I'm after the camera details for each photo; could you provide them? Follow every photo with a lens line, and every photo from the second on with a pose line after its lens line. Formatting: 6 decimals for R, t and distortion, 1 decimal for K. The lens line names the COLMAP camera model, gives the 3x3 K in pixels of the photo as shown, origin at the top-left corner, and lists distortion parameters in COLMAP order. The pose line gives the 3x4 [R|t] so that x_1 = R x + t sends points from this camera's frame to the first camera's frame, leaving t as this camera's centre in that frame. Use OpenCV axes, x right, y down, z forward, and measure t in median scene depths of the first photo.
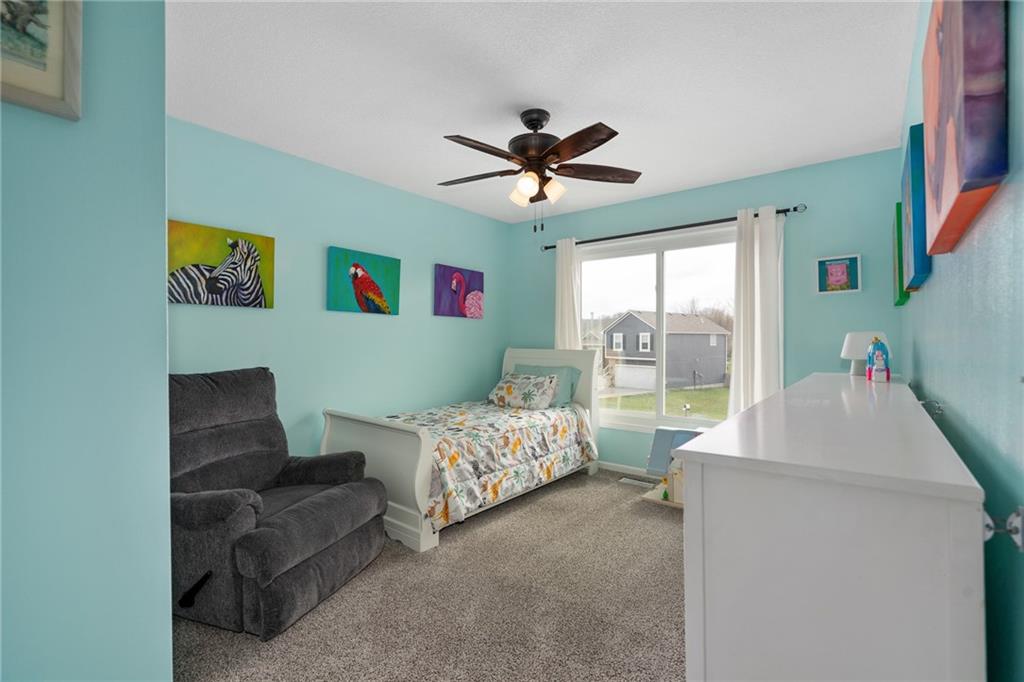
lens RADIAL K [[465.4, 0, 508.1], [0, 465.4, 337.5], [0, 0, 1]] dist [-0.002893, 0.000070]
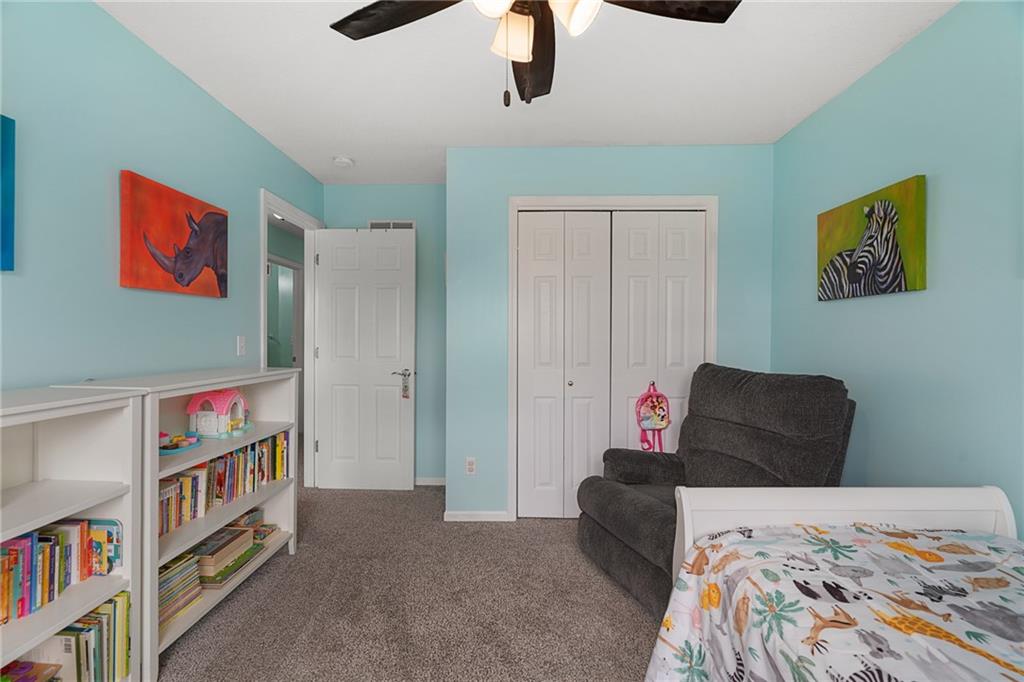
lens RADIAL K [[465.4, 0, 506.6], [0, 465.4, 342.4], [0, 0, 1]] dist [-0.002893, 0.000070]
pose [[-0.796804, -0.000147, -0.604238, 0.323572], [-0.004846, 0.999969, 0.006147, 0.006502], [0.604219, 0.007827, -0.796780, 1.248561]]
